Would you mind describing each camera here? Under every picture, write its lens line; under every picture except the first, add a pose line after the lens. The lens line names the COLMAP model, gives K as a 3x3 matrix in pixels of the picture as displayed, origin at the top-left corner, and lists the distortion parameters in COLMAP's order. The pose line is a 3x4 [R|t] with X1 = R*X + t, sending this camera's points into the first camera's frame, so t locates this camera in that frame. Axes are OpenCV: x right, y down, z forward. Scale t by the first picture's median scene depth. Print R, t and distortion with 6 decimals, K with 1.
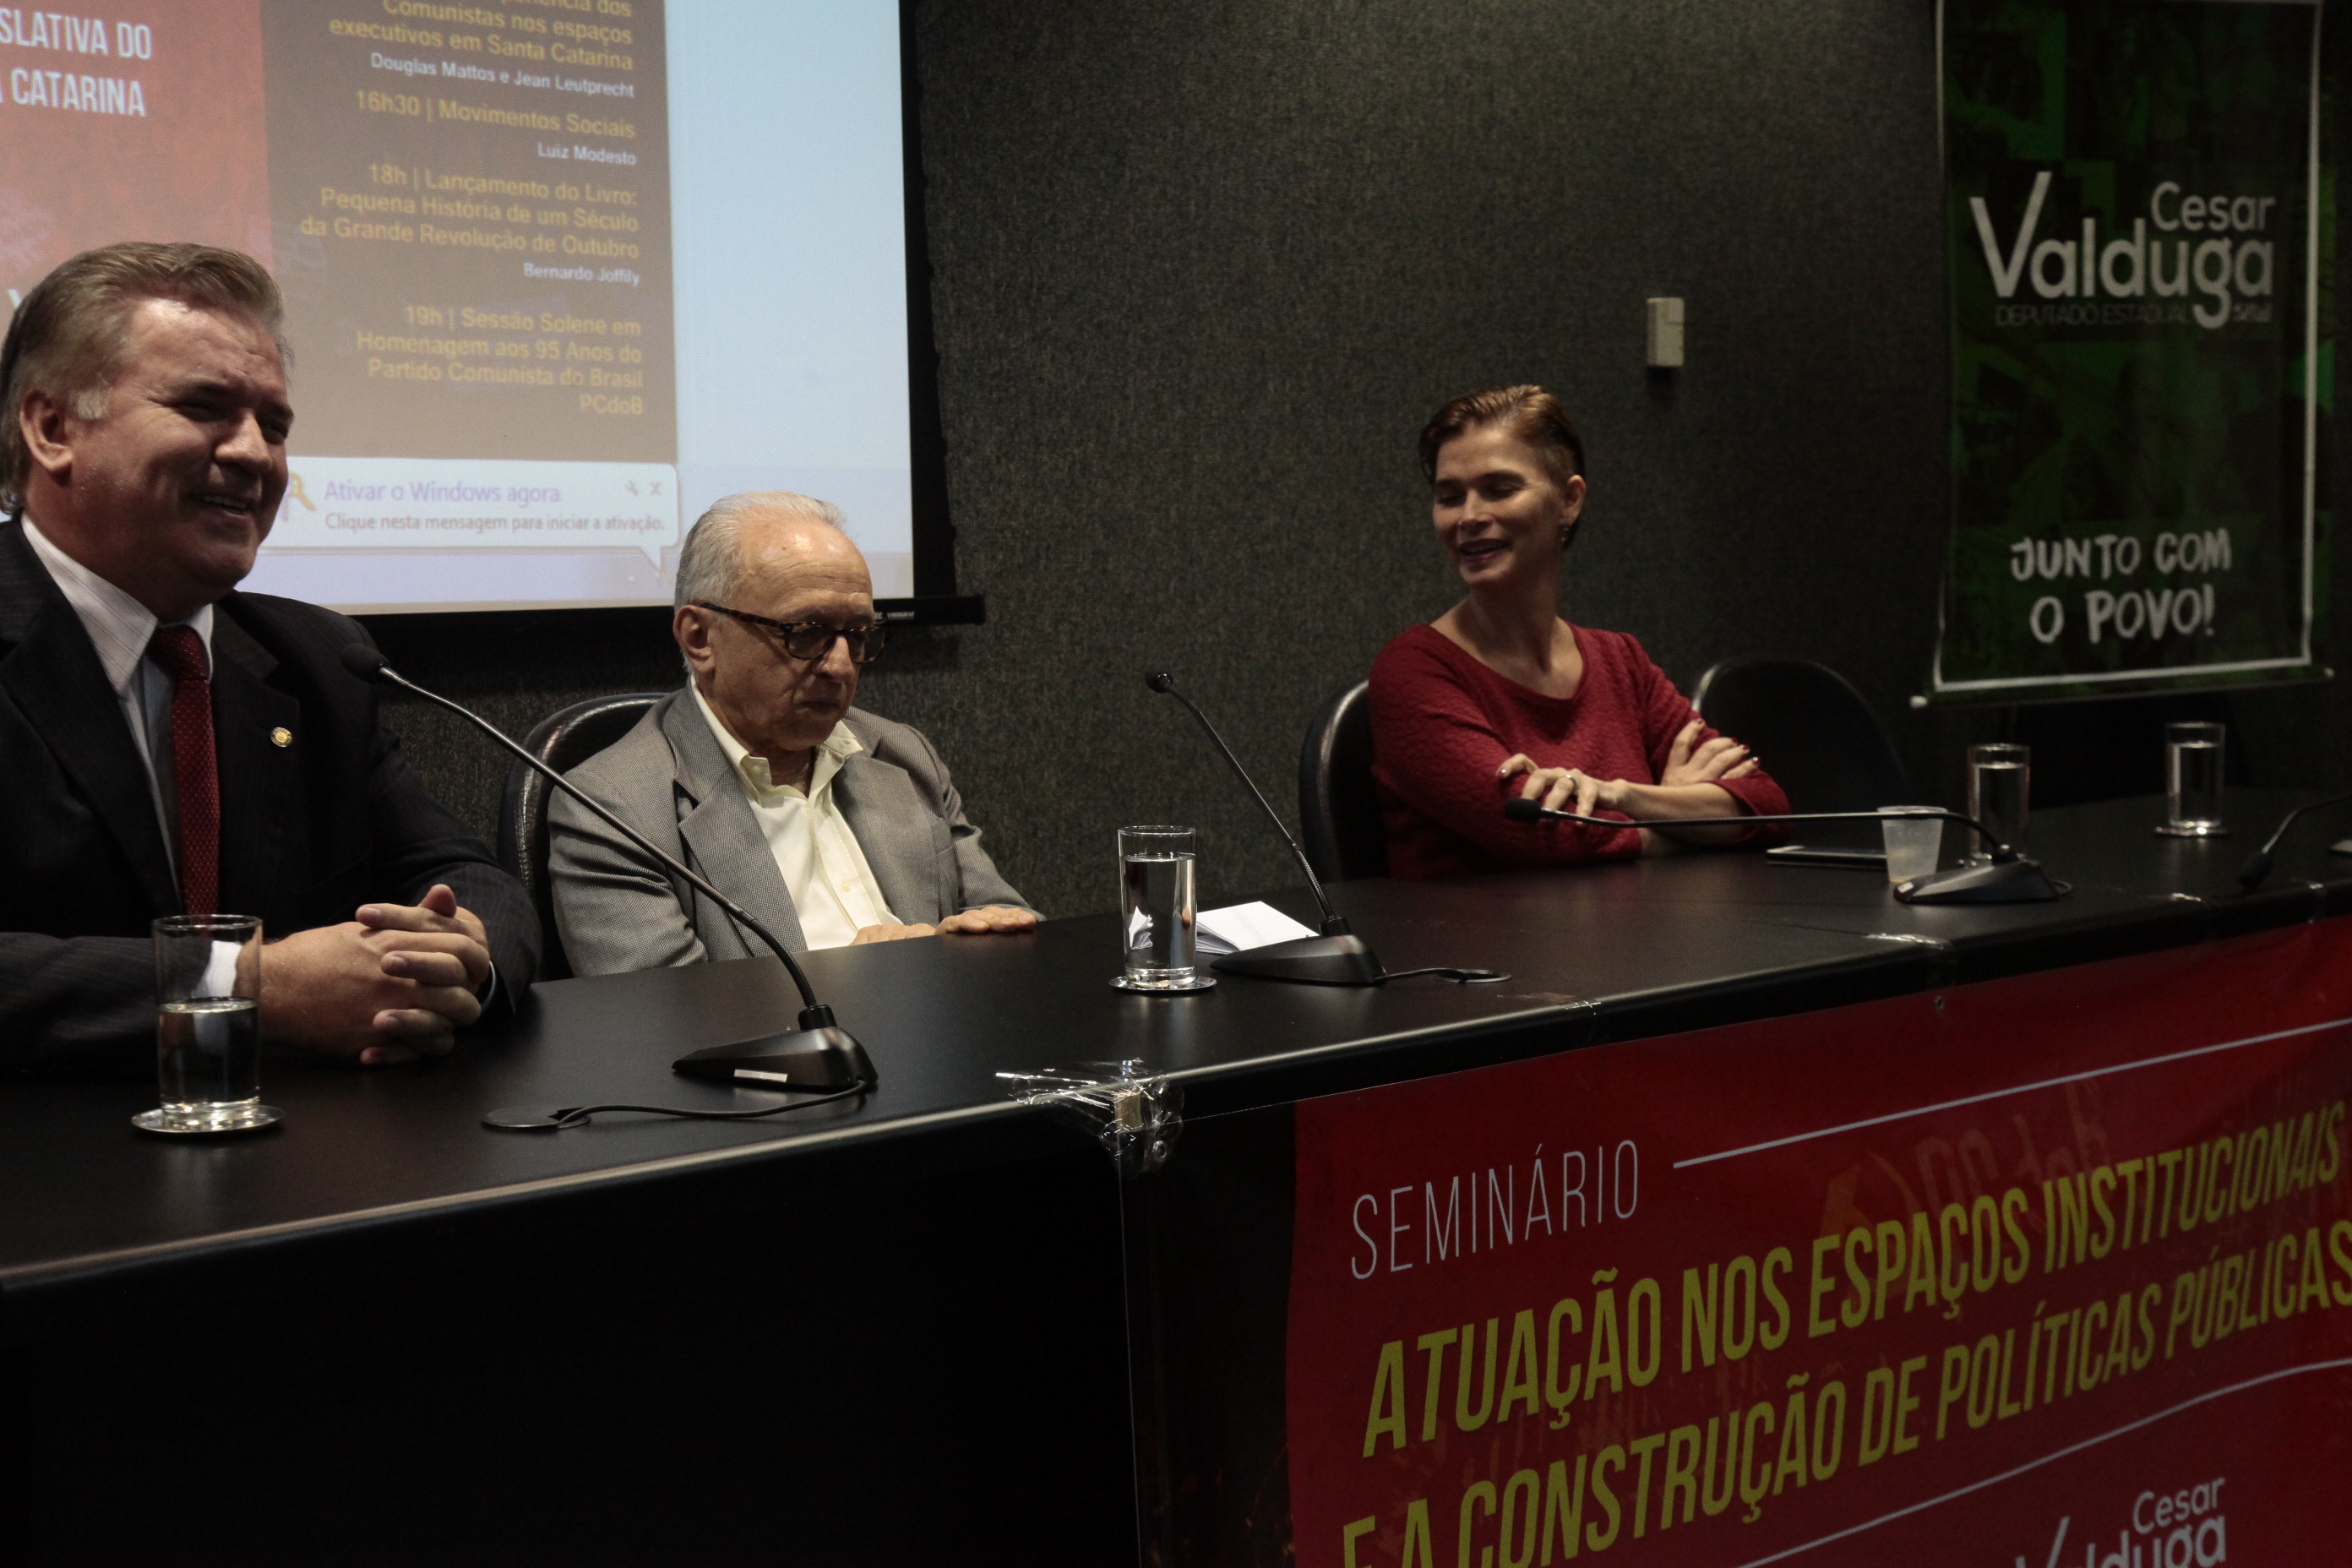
lens RADIAL K [[3440.5, 0, 1190.0], [0, 3440.5, 838.8], [0, 0, 1]] dist [0.109875, 0.000000]
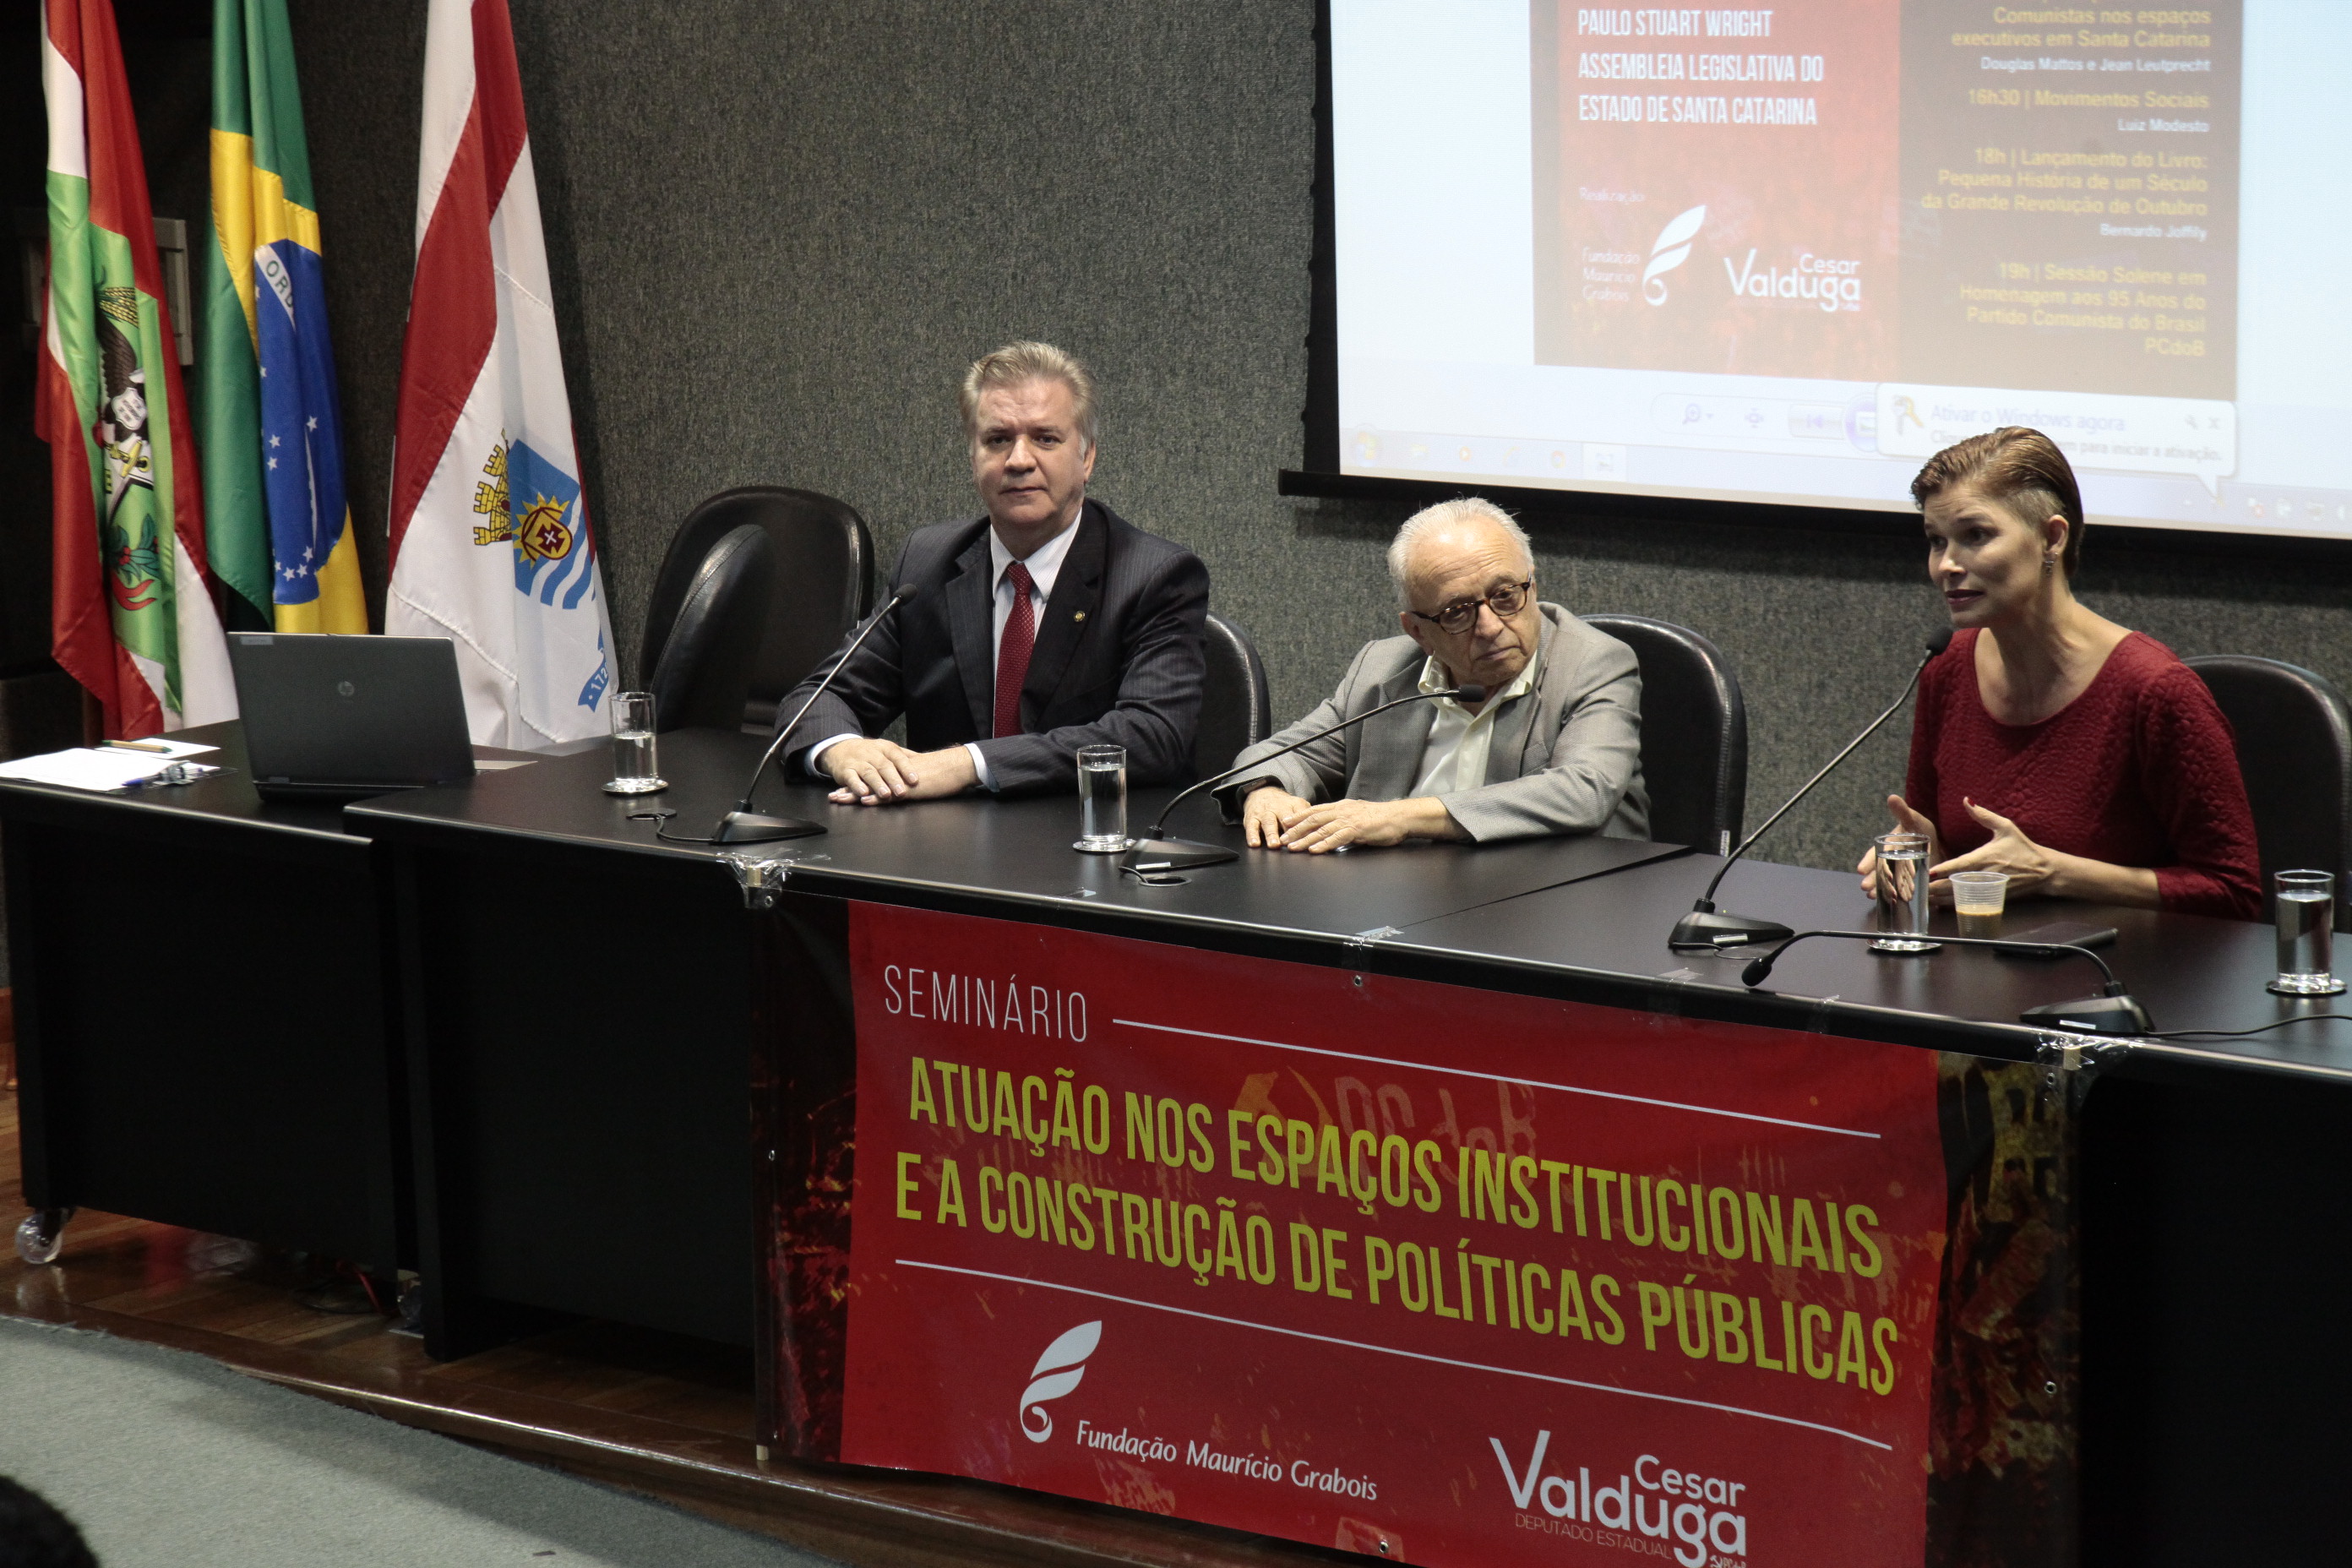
lens RADIAL K [[6671.0, 0, 1233.8], [0, 6671.0, 783.5], [0, 0, 1]] dist [0.599660, 0.000000]
pose [[0.065491, 0.165154, -0.984091, 2.031959], [-0.063808, 0.984883, 0.161040, -0.326466], [0.995811, 0.052246, 0.075039, 0.552835]]
